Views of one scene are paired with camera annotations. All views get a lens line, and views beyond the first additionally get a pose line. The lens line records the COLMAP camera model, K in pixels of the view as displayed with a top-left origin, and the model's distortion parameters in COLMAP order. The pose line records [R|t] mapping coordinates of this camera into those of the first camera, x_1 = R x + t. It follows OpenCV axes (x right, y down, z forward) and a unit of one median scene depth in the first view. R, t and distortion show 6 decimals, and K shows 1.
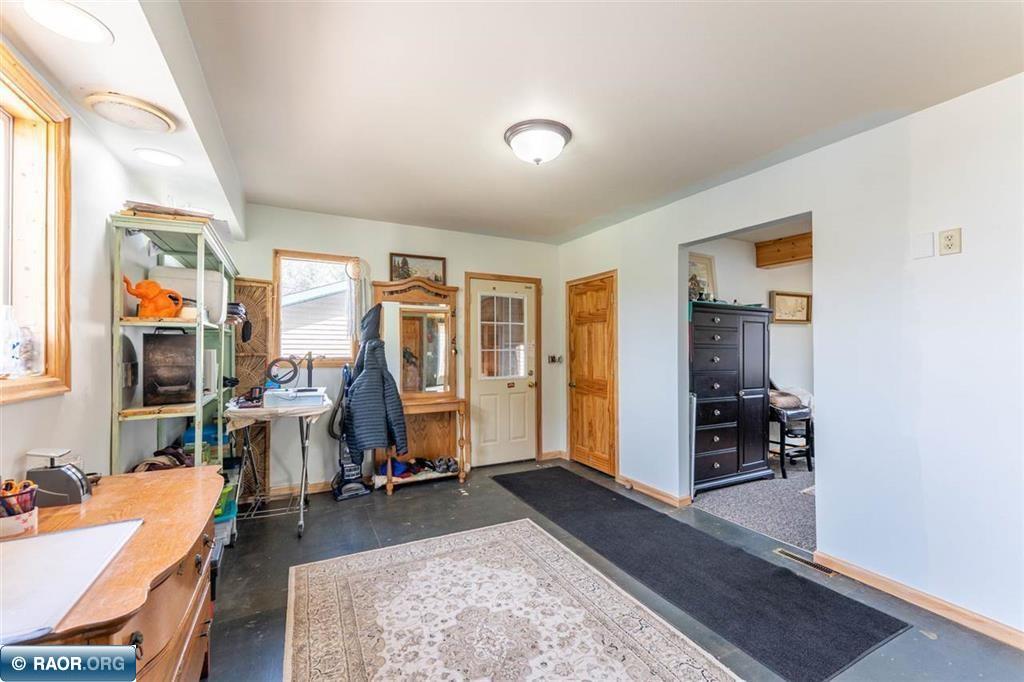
lens RADIAL K [[410.6, 0, 509.8], [0, 410.6, 345.2], [0, 0, 1]] dist [0.002575, -0.000934]
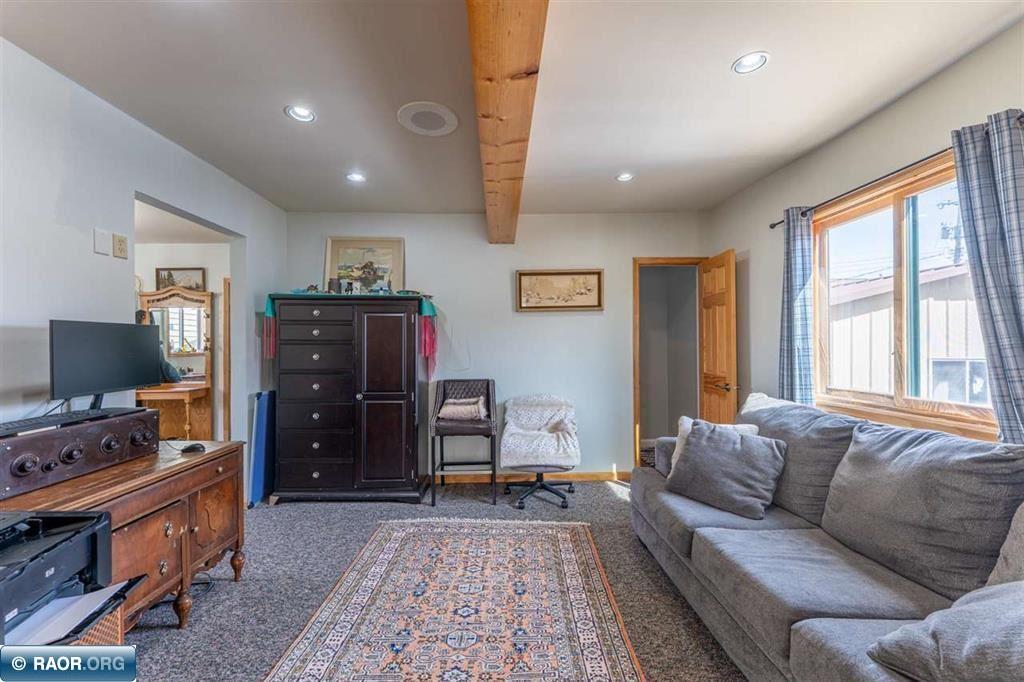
lens RADIAL K [[410.6, 0, 508.4], [0, 410.6, 344.0], [0, 0, 1]] dist [0.002575, -0.000934]
pose [[0.898668, -0.005958, -0.438589, 1.130028], [0.007234, 0.999973, 0.001237, 0.007684], [0.438570, -0.004285, 0.898687, 0.336353]]
